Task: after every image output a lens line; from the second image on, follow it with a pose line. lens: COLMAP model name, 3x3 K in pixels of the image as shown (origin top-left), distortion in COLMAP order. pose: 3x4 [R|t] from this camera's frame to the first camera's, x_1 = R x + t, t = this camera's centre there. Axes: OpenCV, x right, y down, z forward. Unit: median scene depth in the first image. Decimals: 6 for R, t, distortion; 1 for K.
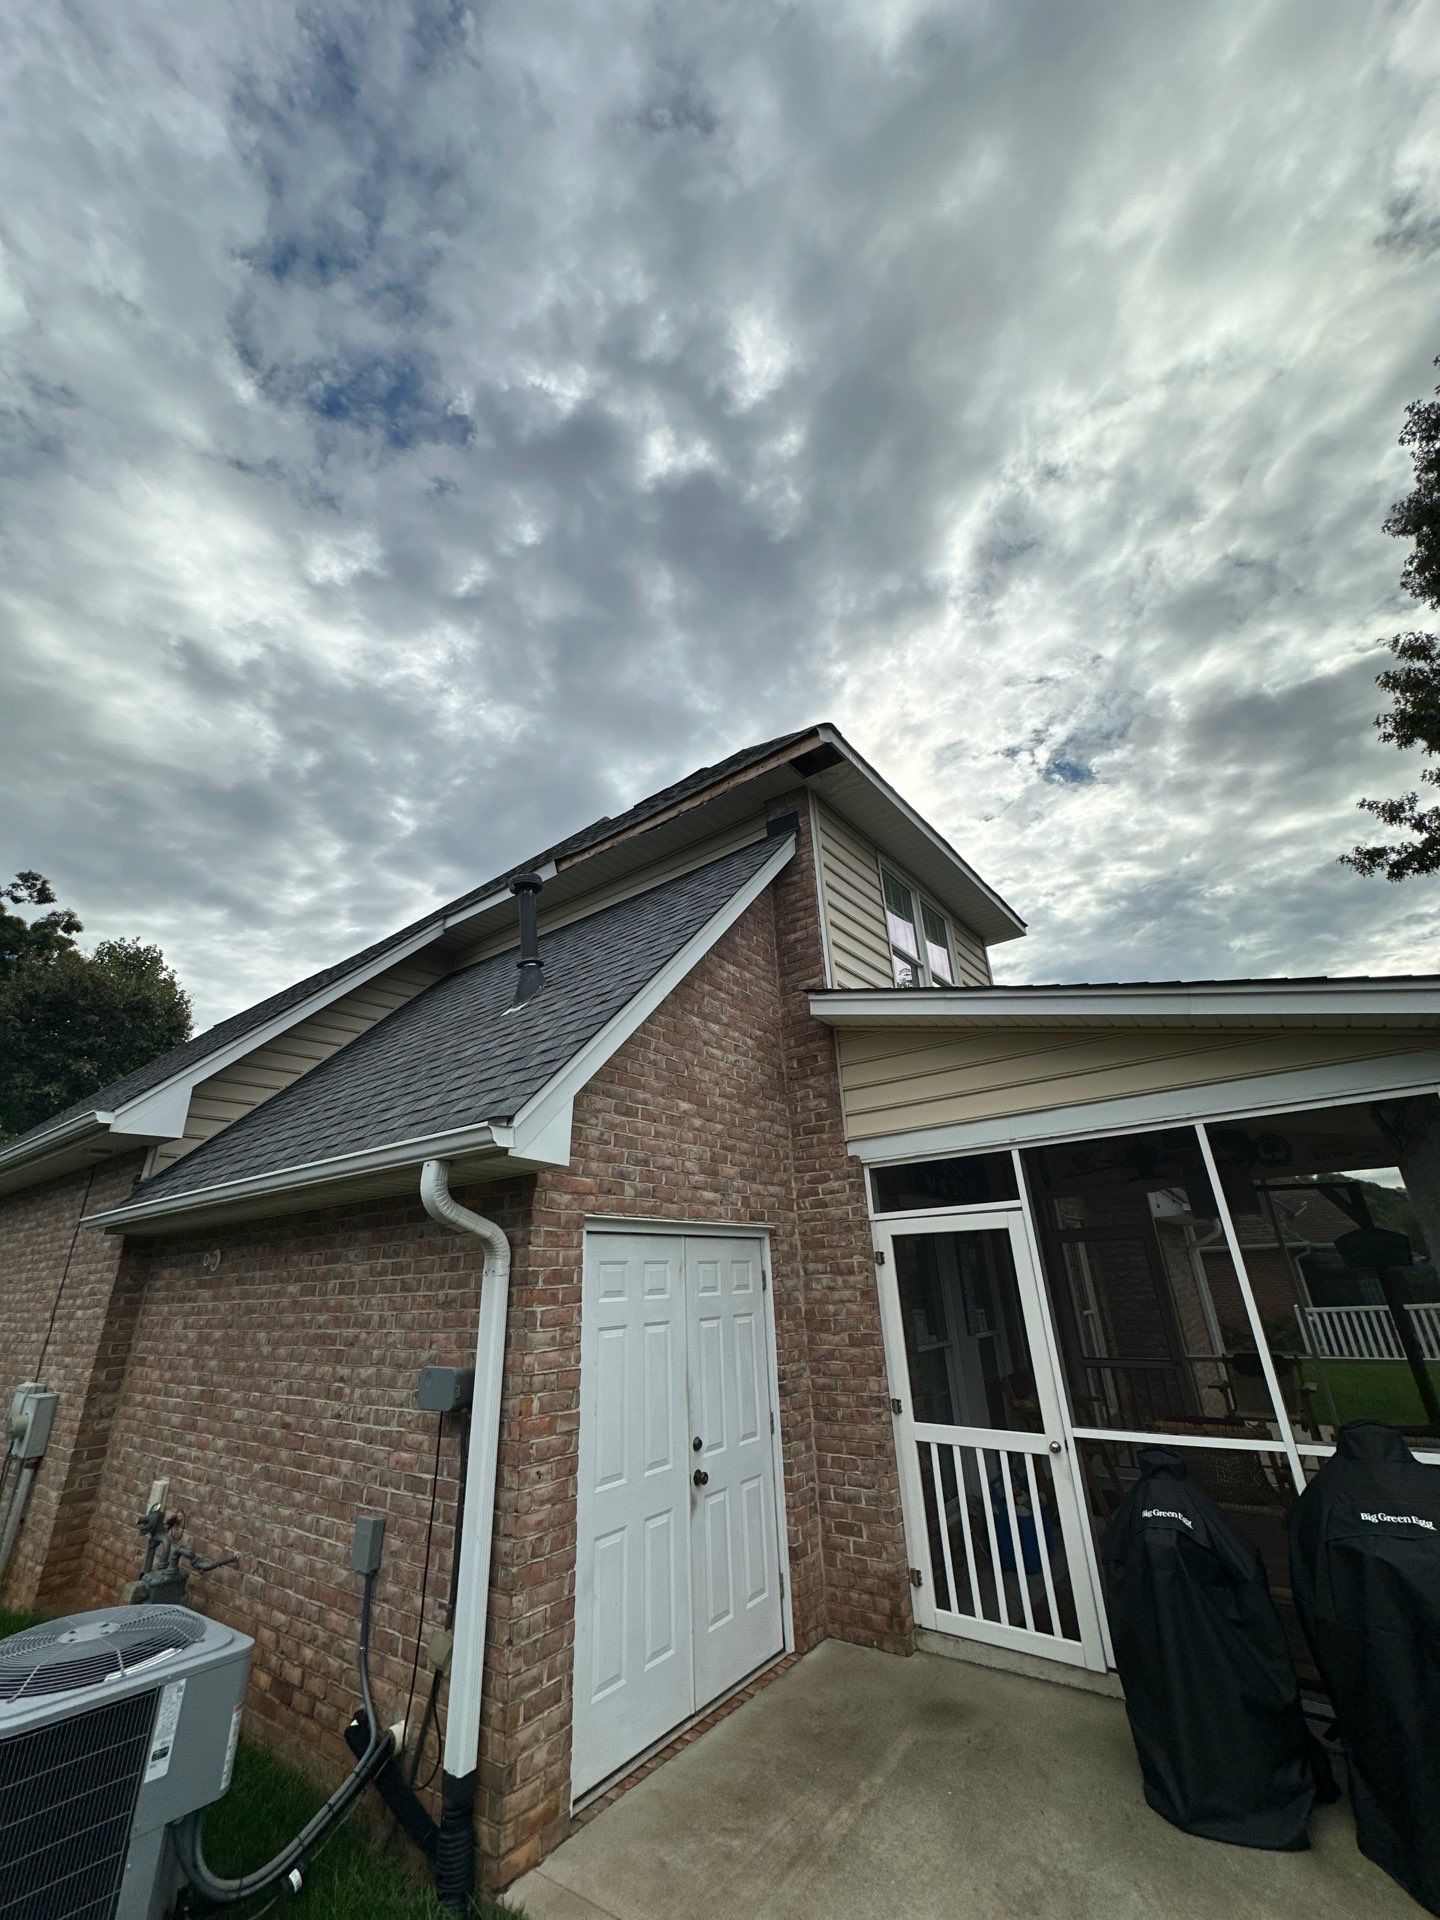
lens RADIAL K [[777.0, 0, 719.8], [0, 777.0, 950.1], [0, 0, 1]] dist [0.000582, -0.000448]
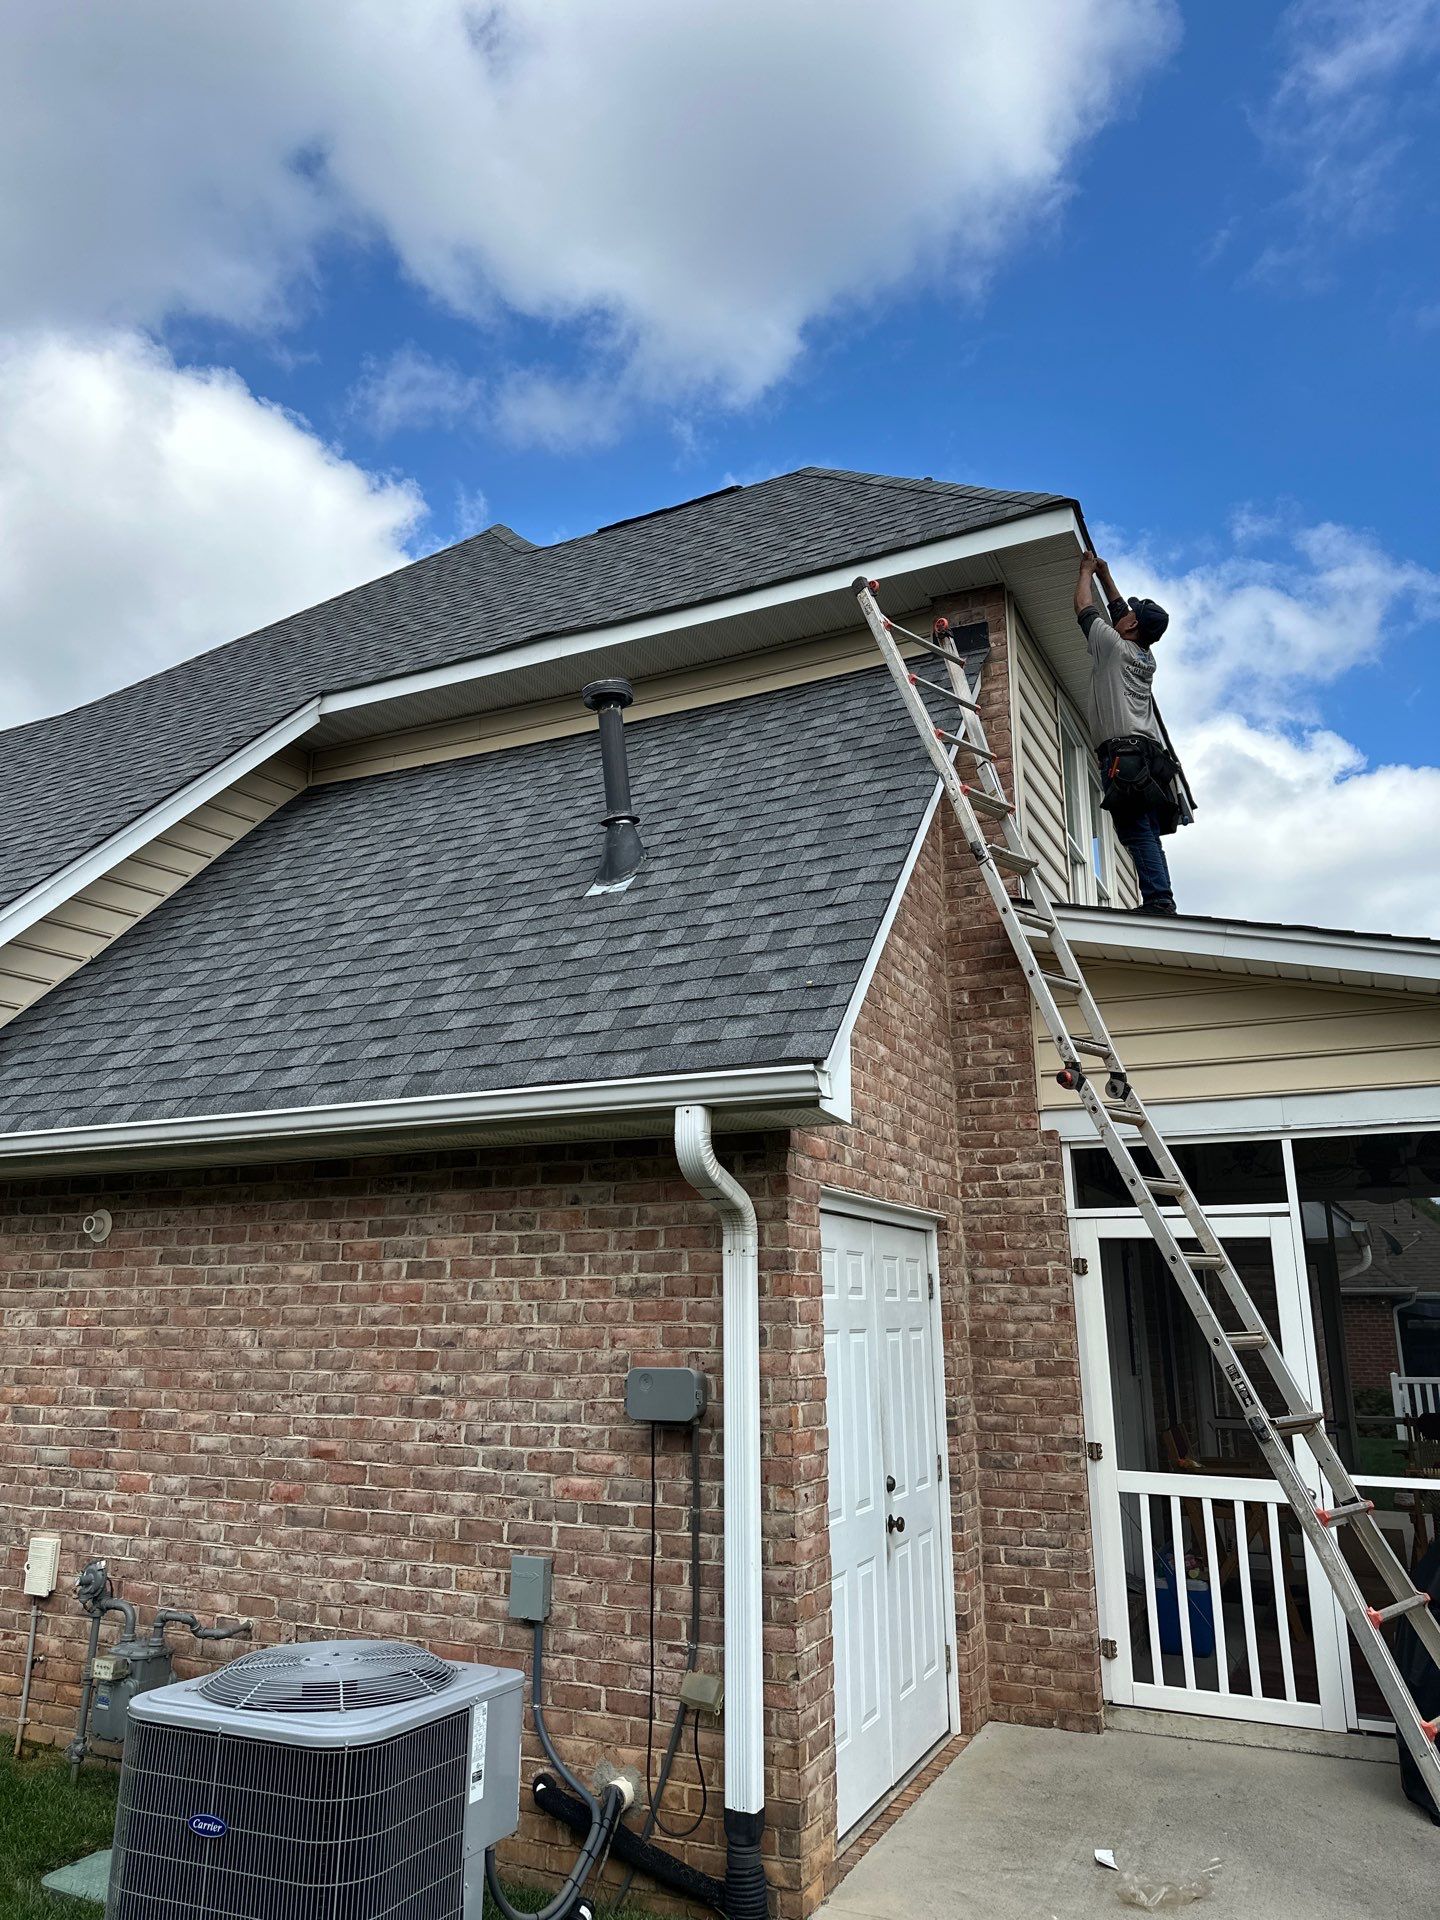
lens RADIAL K [[1360.4, 0, 716.5], [0, 1360.4, 958.0], [0, 0, 1]] dist [0.155982, -0.269532]
pose [[0.978449, 0.086858, 0.187331, -0.466595], [-0.113522, 0.984092, 0.136656, -0.042551], [-0.172482, -0.154977, 0.972745, -0.211205]]
